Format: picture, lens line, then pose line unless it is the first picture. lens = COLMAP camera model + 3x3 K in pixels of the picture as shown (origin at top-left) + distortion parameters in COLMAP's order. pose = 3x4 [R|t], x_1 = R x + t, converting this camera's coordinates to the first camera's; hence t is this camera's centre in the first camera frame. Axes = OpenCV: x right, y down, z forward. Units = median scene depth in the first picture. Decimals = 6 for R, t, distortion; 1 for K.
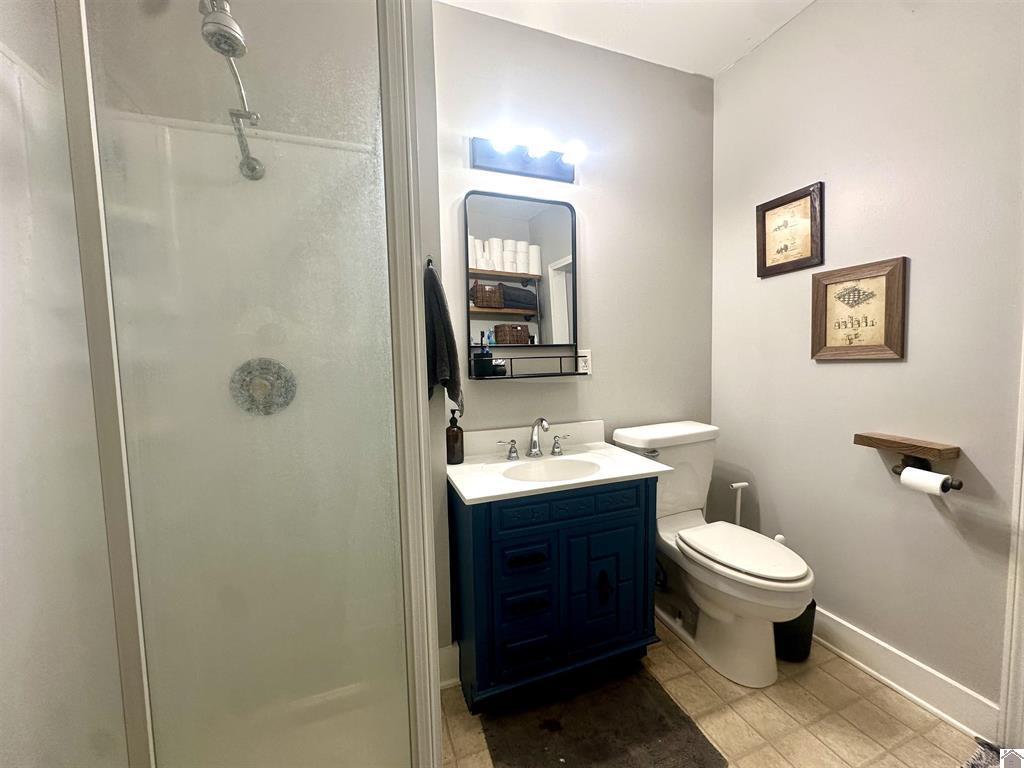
lens RADIAL K [[405.6, 0, 512.0], [0, 405.6, 384.0], [0, 0, 1]] dist [-0.004675, 0.000651]
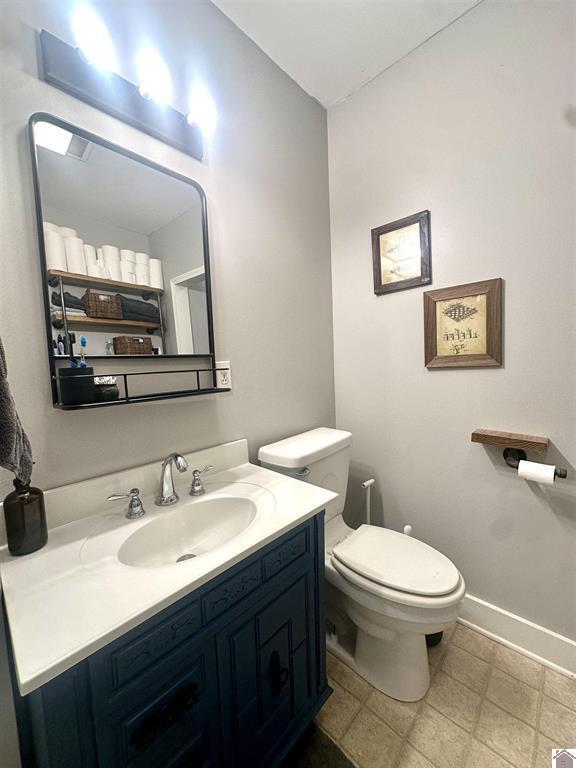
lens RADIAL K [[304.2, 0, 288.0], [0, 304.2, 384.0], [0, 0, 1]] dist [-0.004675, 0.000651]
pose [[0.897647, -0.043747, 0.438539, 0.018885], [0.048895, 0.998804, -0.000445, -0.032227], [-0.437995, 0.021842, 0.898712, 0.399832]]
